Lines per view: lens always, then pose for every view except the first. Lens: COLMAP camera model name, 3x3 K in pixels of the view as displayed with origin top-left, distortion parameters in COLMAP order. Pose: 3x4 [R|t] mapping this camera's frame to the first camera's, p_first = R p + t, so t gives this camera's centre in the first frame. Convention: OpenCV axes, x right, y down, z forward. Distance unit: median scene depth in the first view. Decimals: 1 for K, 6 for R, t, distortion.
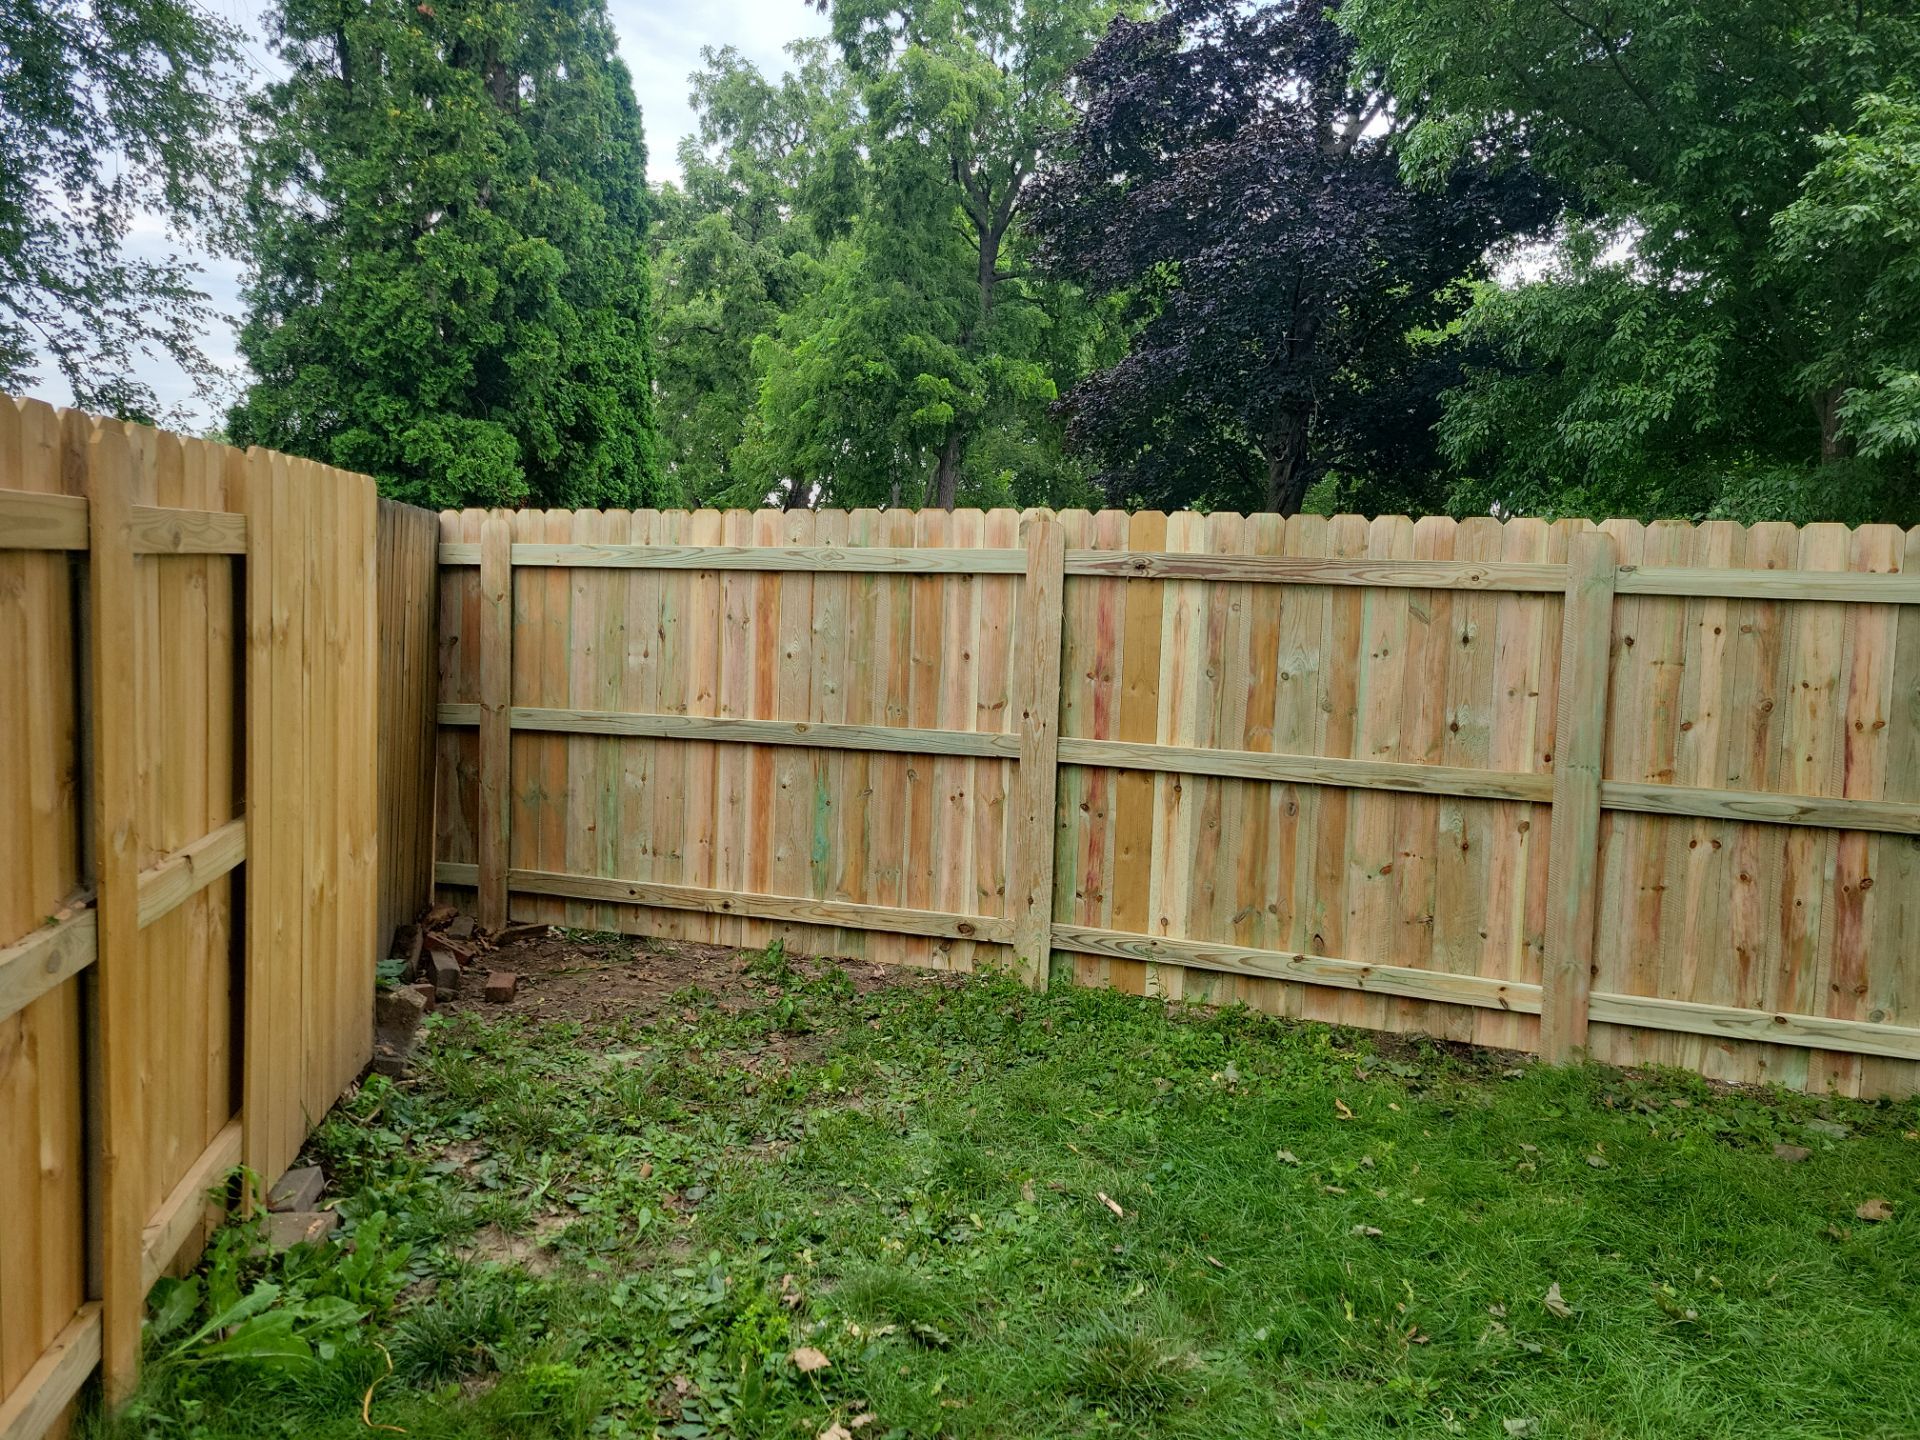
lens RADIAL K [[1368.5, 0, 955.8], [0, 1368.5, 684.6], [0, 0, 1]] dist [0.070978, -0.060615]
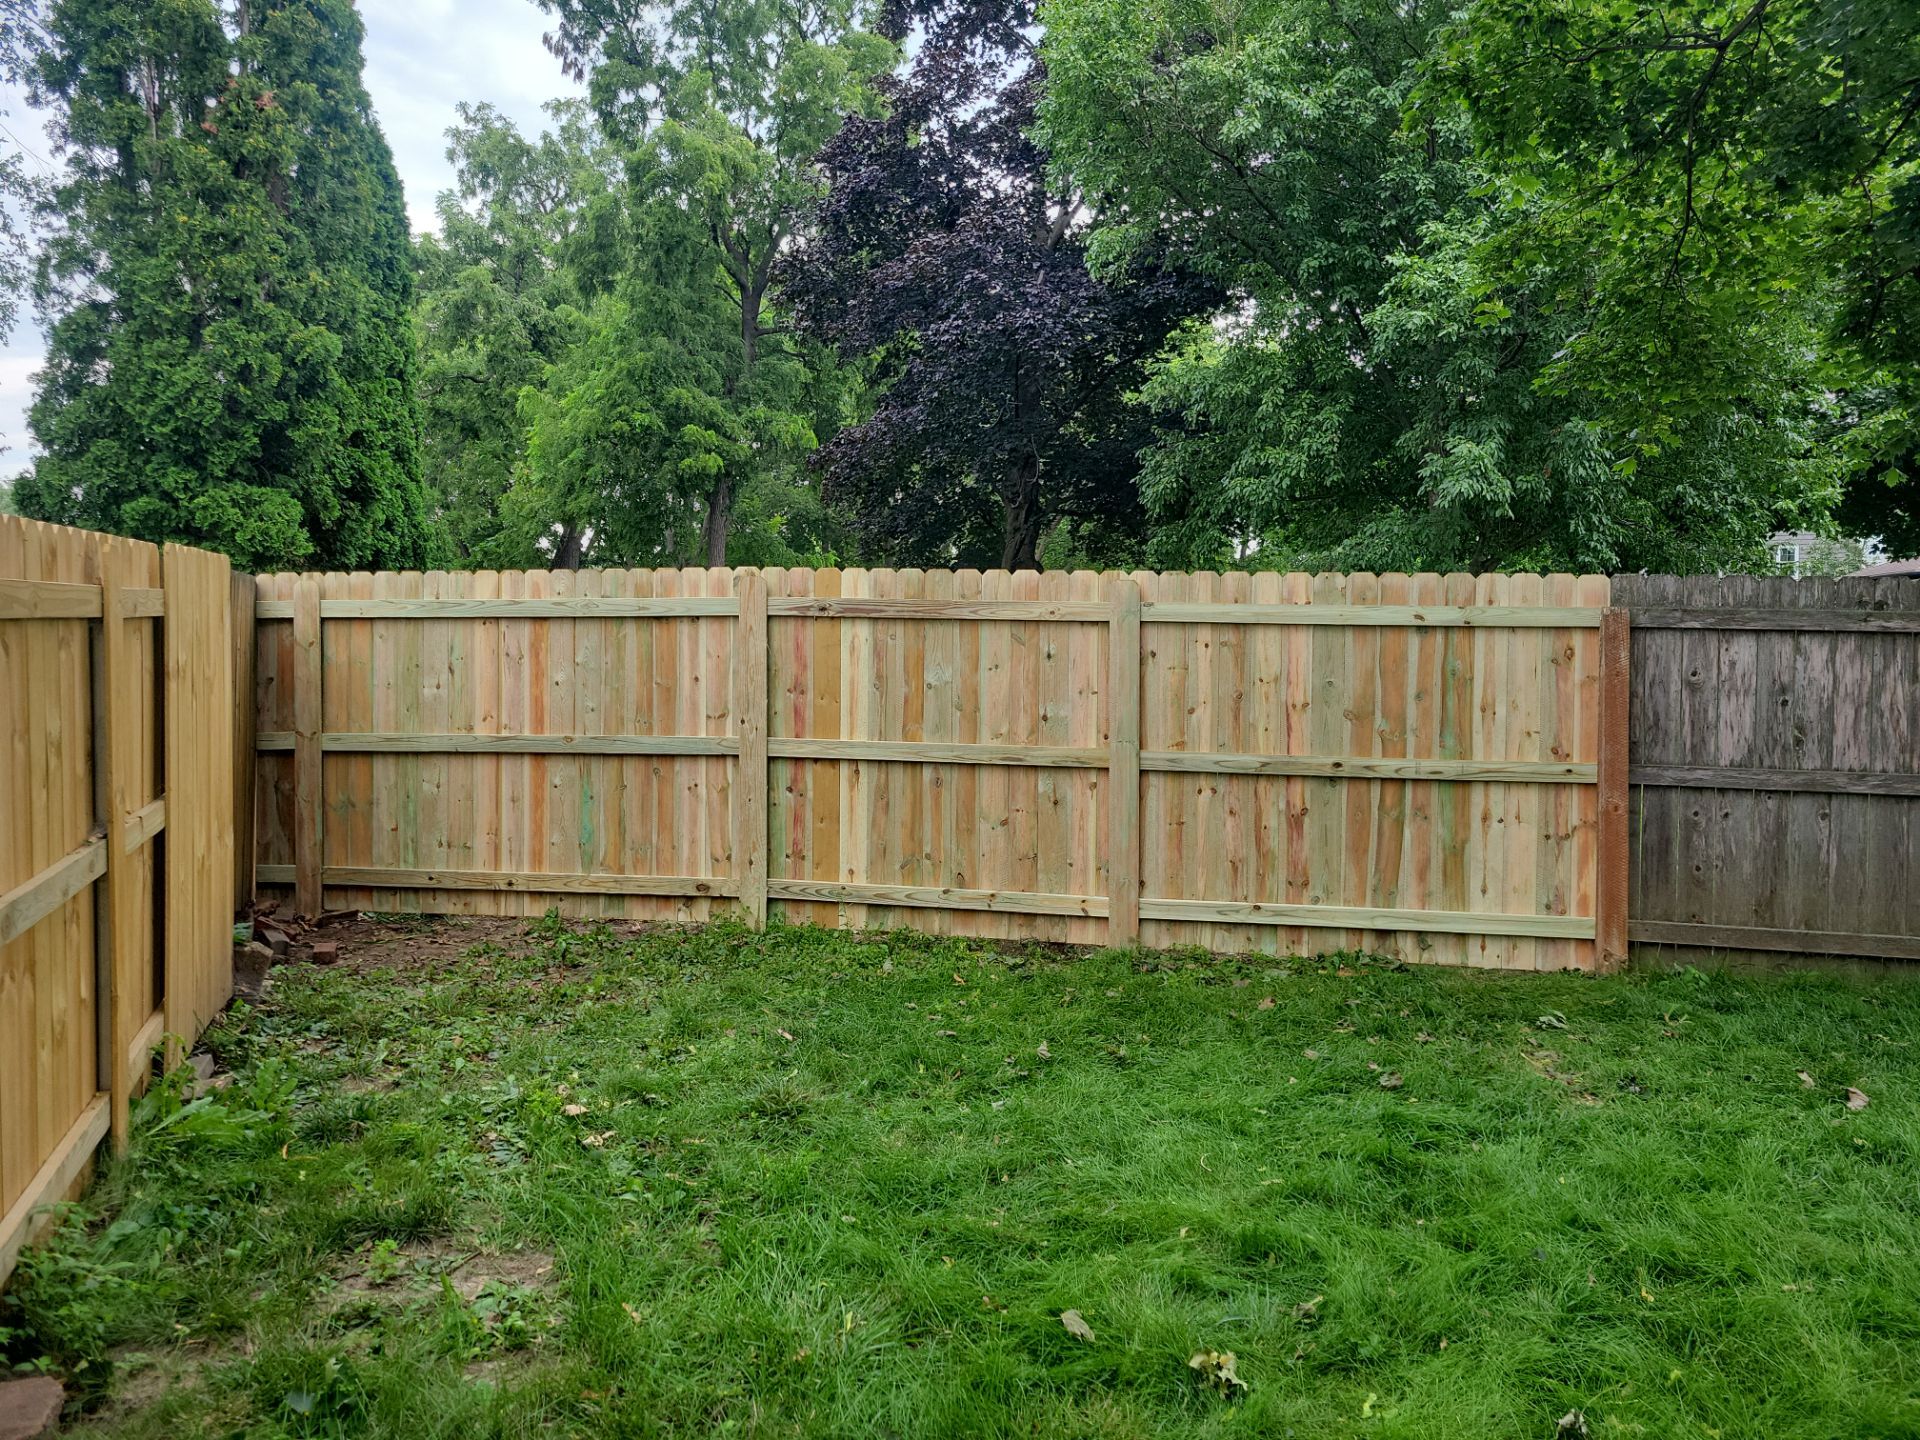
lens RADIAL K [[1368.5, 0, 955.8], [0, 1368.5, 684.6], [0, 0, 1]] dist [0.070978, -0.060615]
pose [[0.987565, -0.030006, 0.154324, 0.028353], [0.034214, 0.999110, -0.024680, 0.014447], [-0.153446, 0.029653, 0.987712, -0.192935]]
